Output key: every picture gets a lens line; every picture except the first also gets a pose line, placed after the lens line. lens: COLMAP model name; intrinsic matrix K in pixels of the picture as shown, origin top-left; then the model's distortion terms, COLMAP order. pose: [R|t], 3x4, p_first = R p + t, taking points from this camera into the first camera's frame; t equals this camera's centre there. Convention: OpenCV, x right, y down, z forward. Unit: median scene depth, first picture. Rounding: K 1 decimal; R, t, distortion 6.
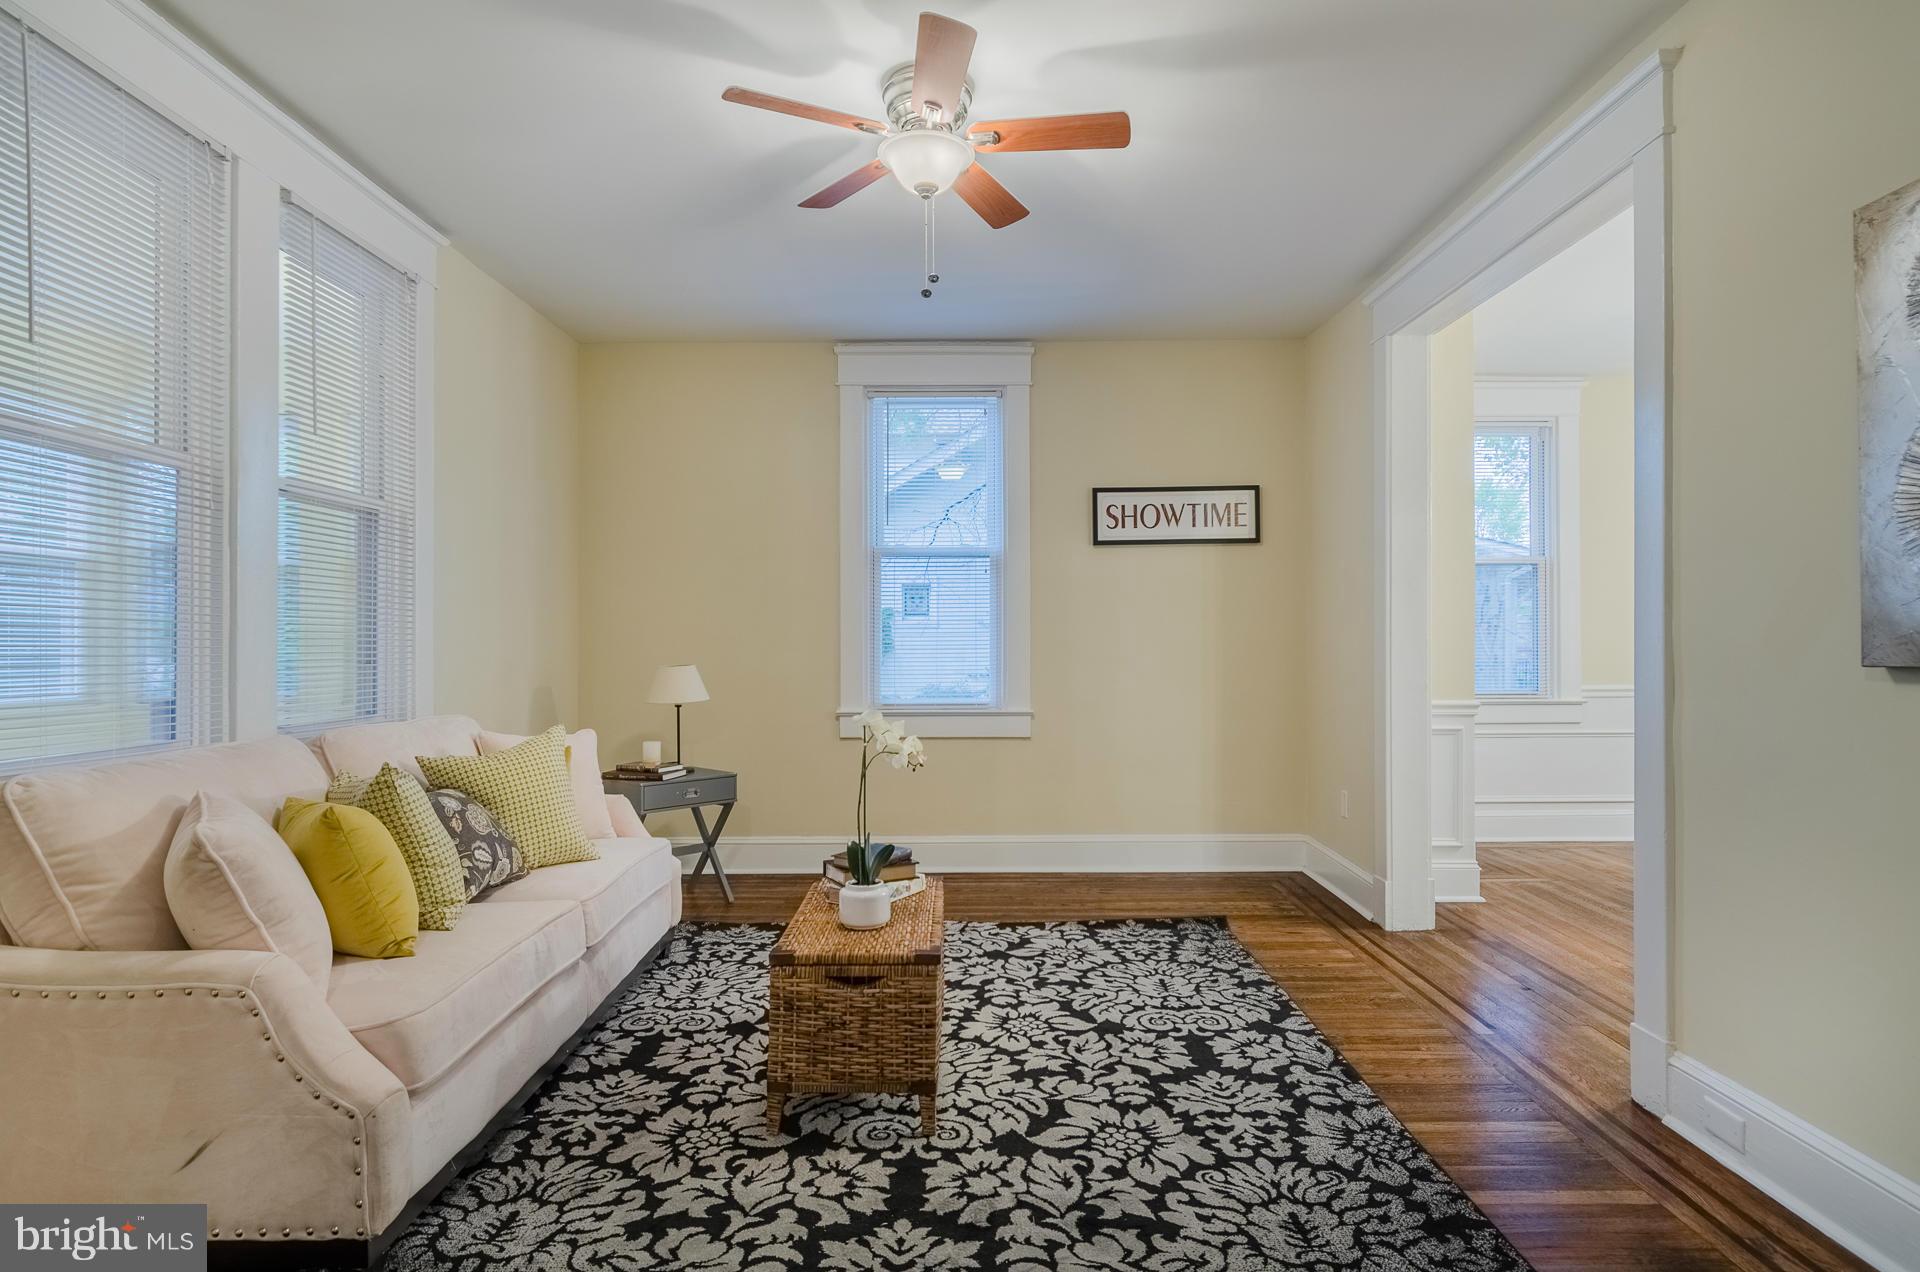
lens RADIAL K [[1005.2, 0, 960.0], [0, 1005.2, 636.0], [0, 0, 1]] dist [-0.004343, -0.001316]
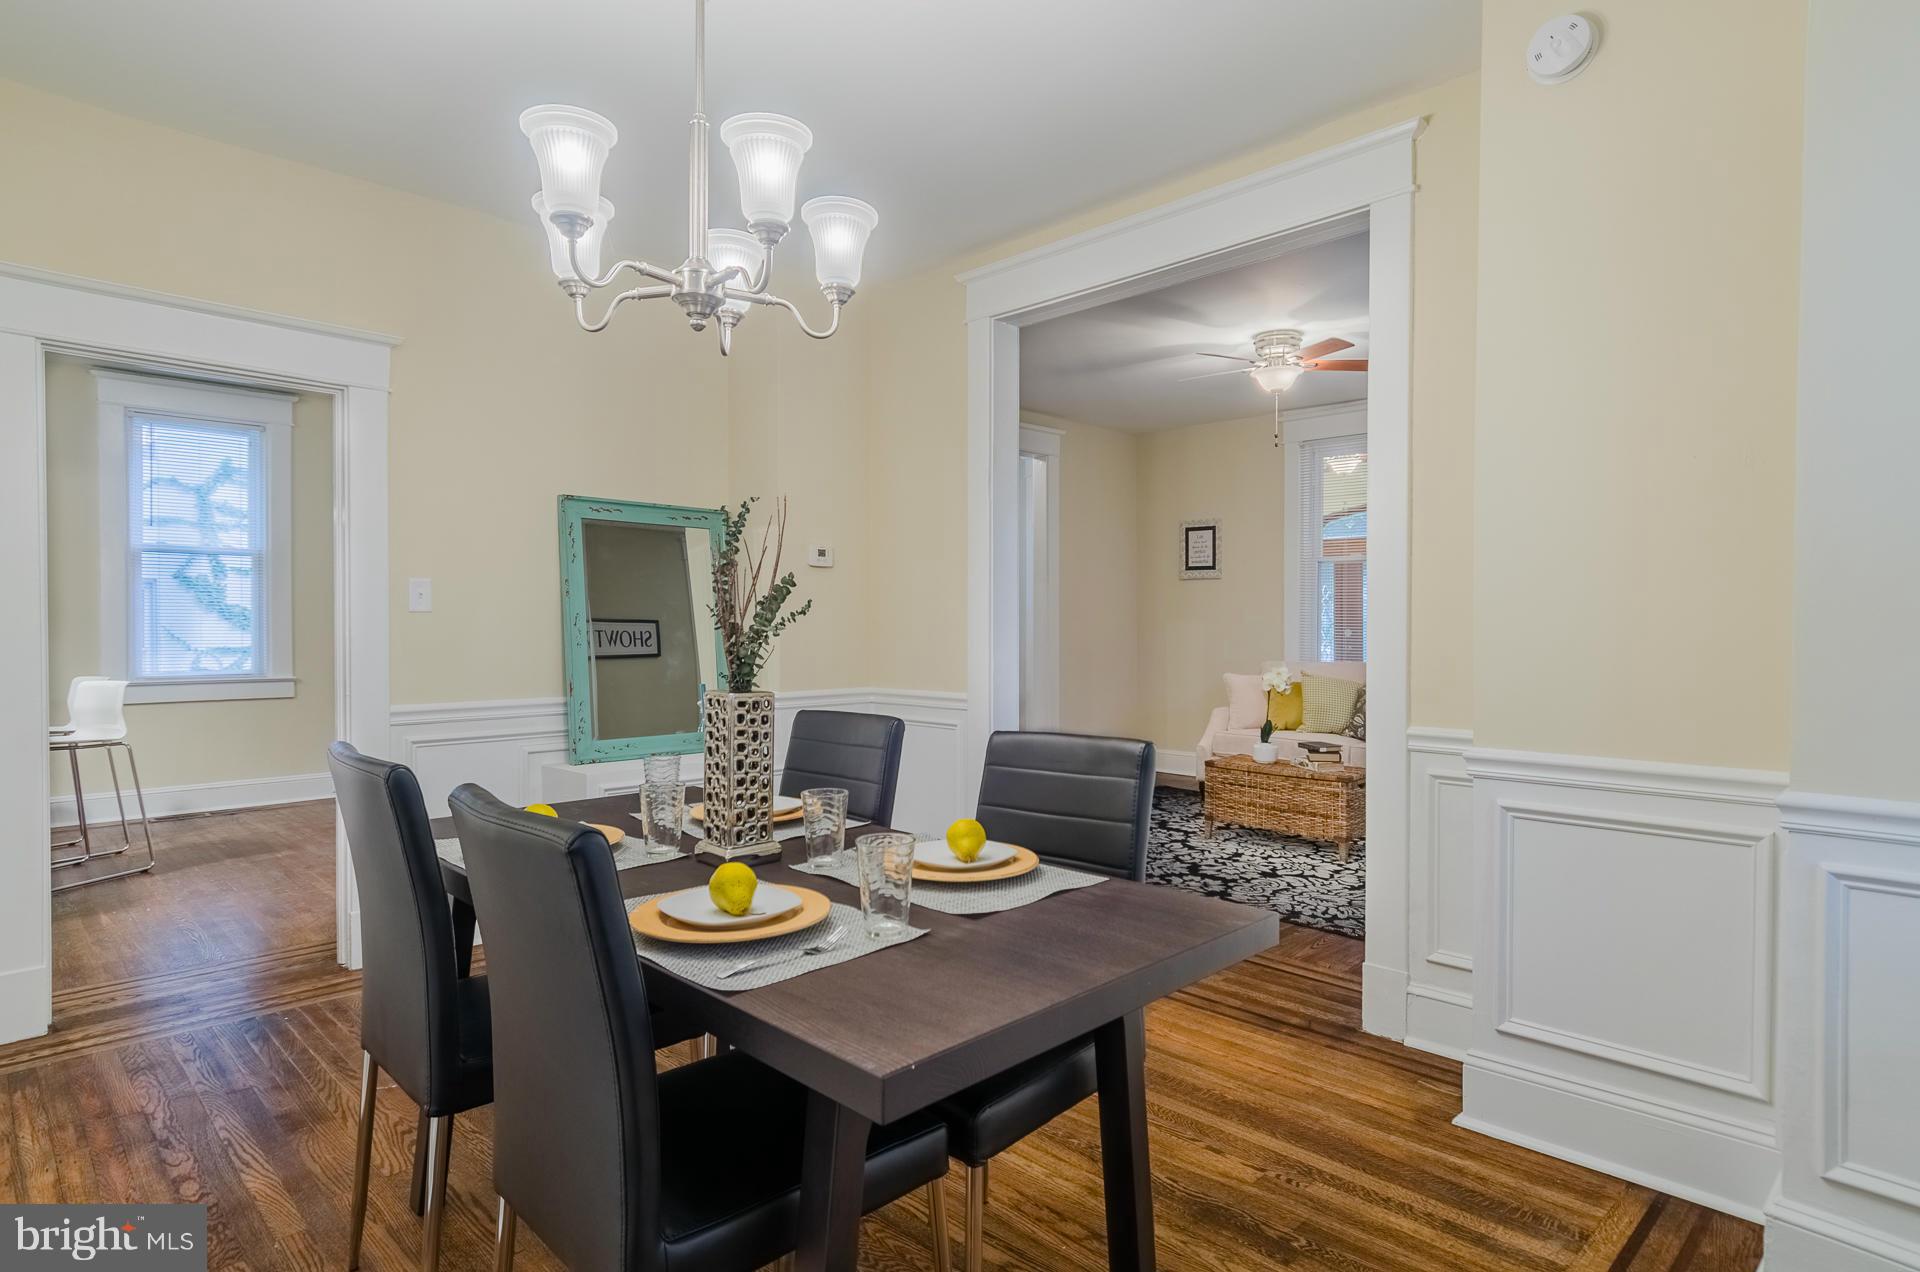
lens RADIAL K [[1014.3, 0, 950.3], [0, 1014.3, 632.6], [0, 0, 1]] dist [0.001649, -0.001207]
pose [[-0.702056, 0.010691, -0.712041, 1.923271], [0.002459, 0.999918, 0.012589, -0.010772], [0.712117, 0.007088, -0.702025, 2.077499]]
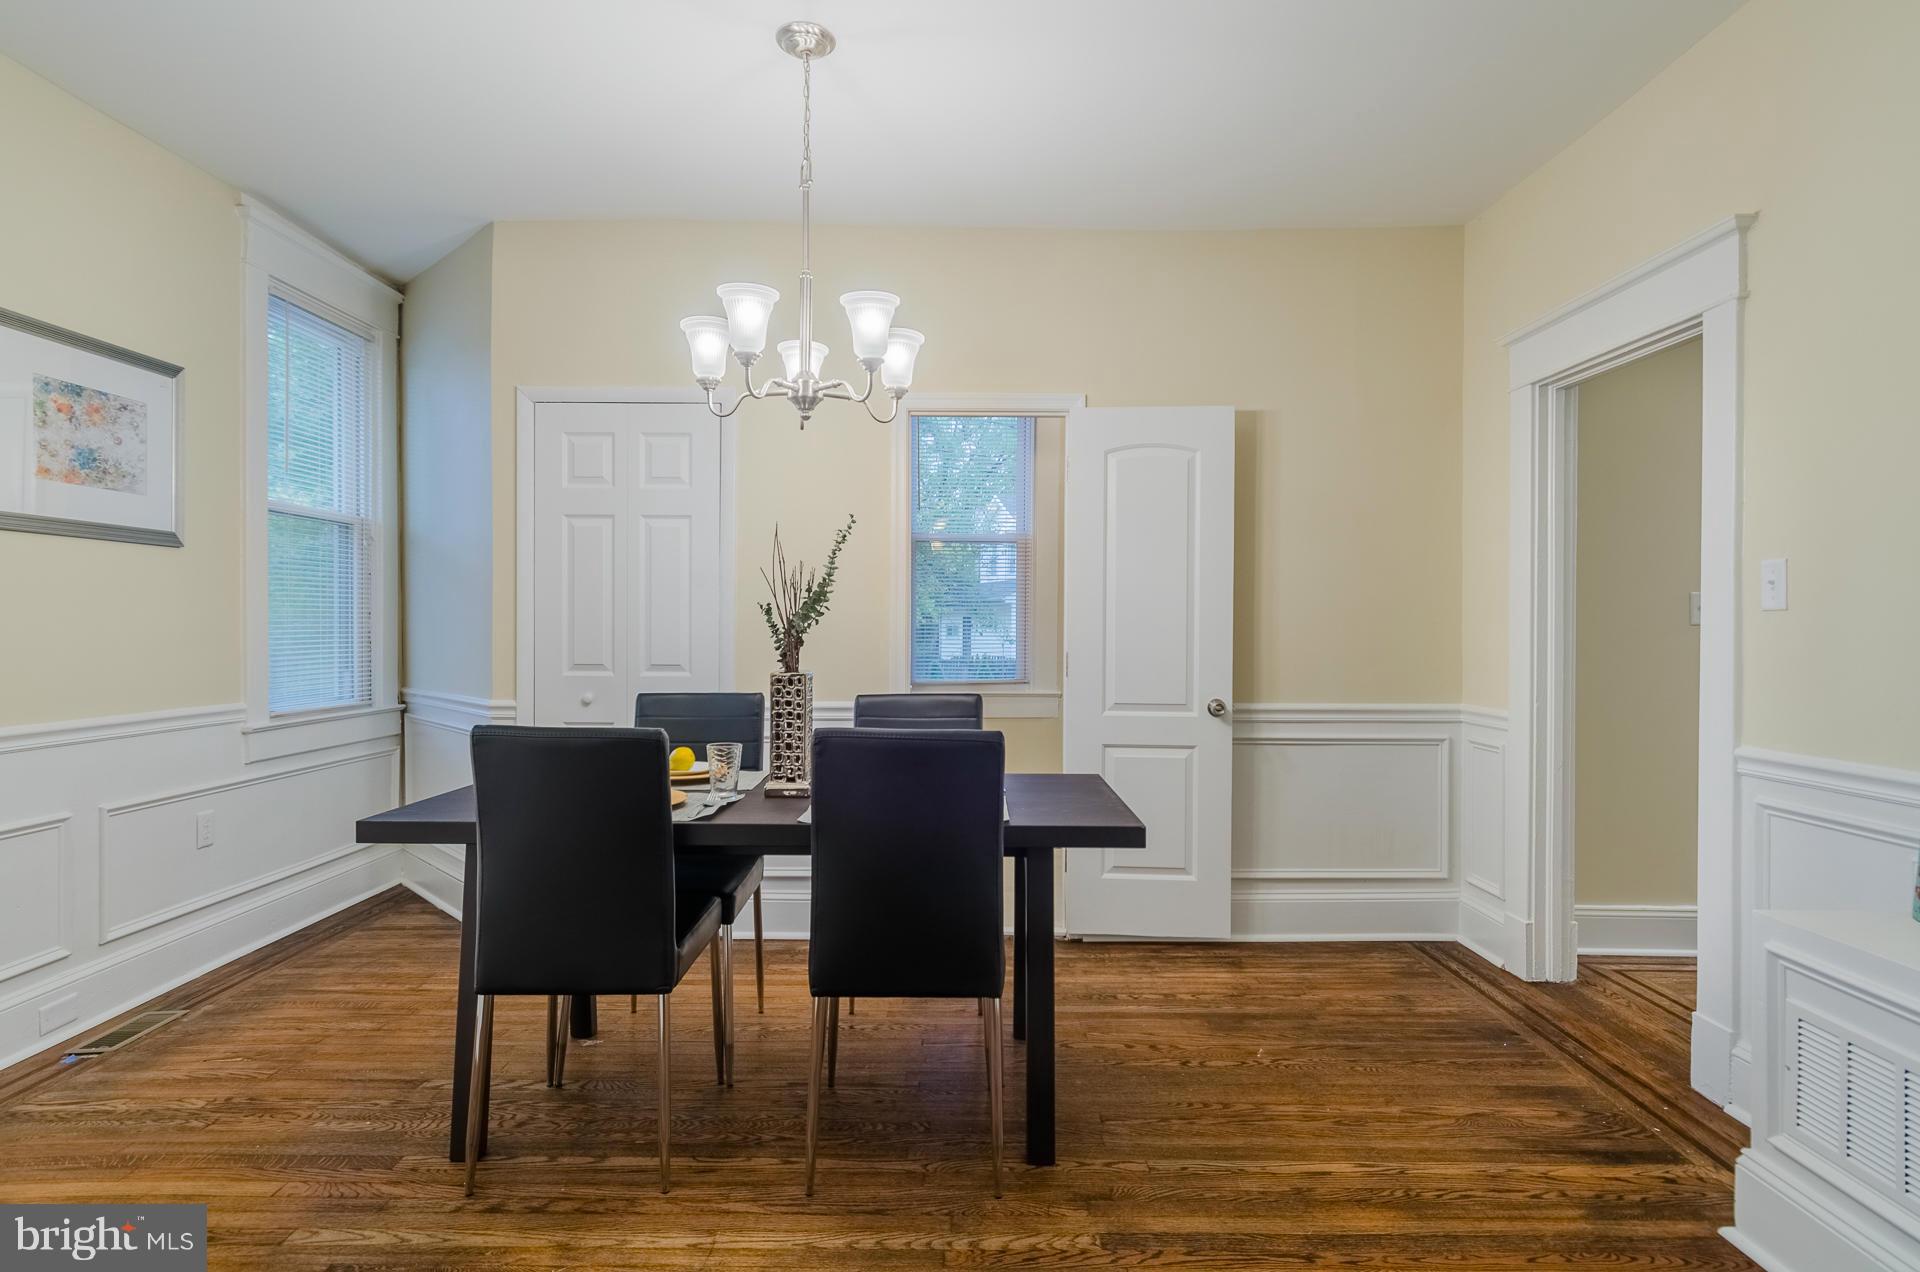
lens RADIAL K [[1005.2, 0, 960.0], [0, 1005.2, 636.0], [0, 0, 1]] dist [-0.004343, -0.001316]
pose [[-0.020954, -0.003745, 0.999773, 0.506057], [-0.008104, 0.999961, 0.003576, 0.004477], [-0.999748, -0.008027, -0.020984, 1.304852]]
